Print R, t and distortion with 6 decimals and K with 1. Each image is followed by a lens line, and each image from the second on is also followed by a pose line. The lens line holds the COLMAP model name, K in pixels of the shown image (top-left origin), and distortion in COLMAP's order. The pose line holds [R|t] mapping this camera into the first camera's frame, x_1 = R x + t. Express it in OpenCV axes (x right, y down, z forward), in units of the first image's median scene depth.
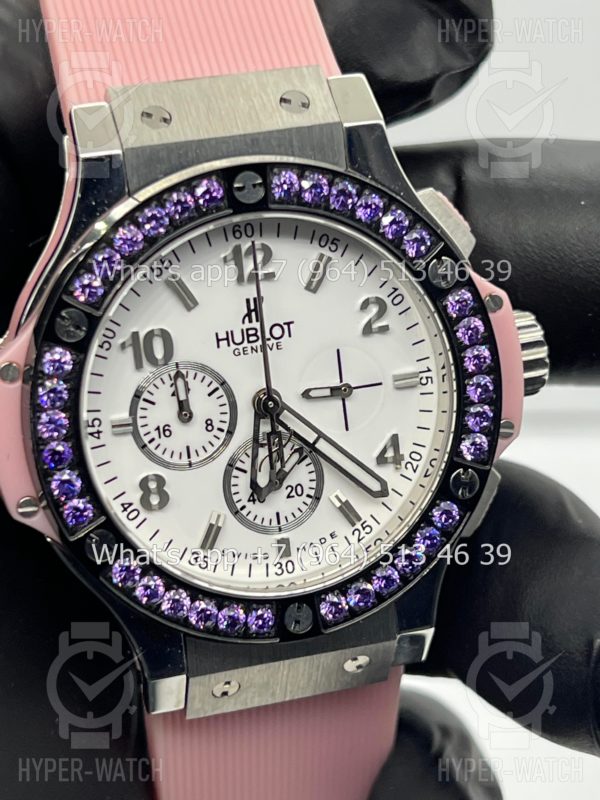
lens RADIAL K [[1872.1, 0, 300.0], [0, 1872.1, 400.0], [0, 0, 1]] dist [0.323975, -0.505955]
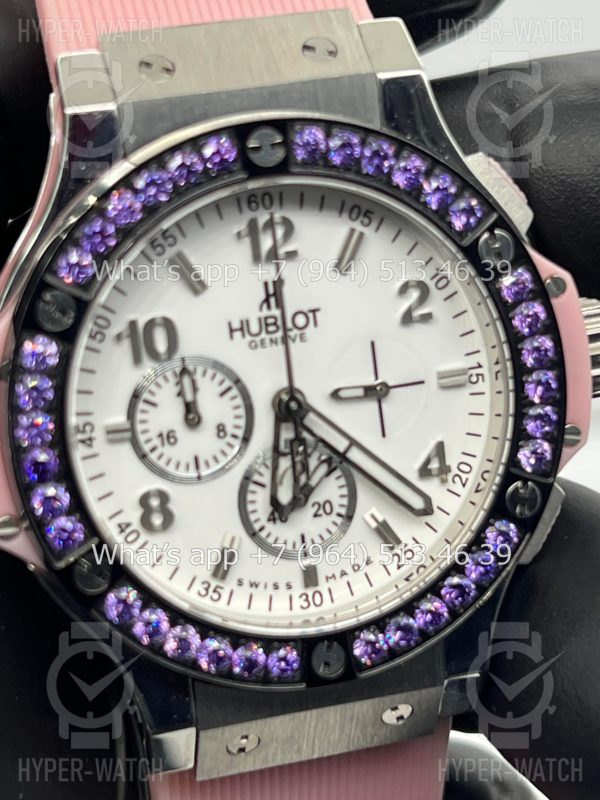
lens RADIAL K [[1872.1, 0, 300.0], [0, 1872.1, 400.0], [0, 0, 1]] dist [0.323975, -0.505955]
pose [[0.999886, -0.006432, -0.013677, -0.001148], [0.006048, 0.999592, -0.027909, 0.023264], [0.013851, 0.027823, 0.999517, 0.152600]]
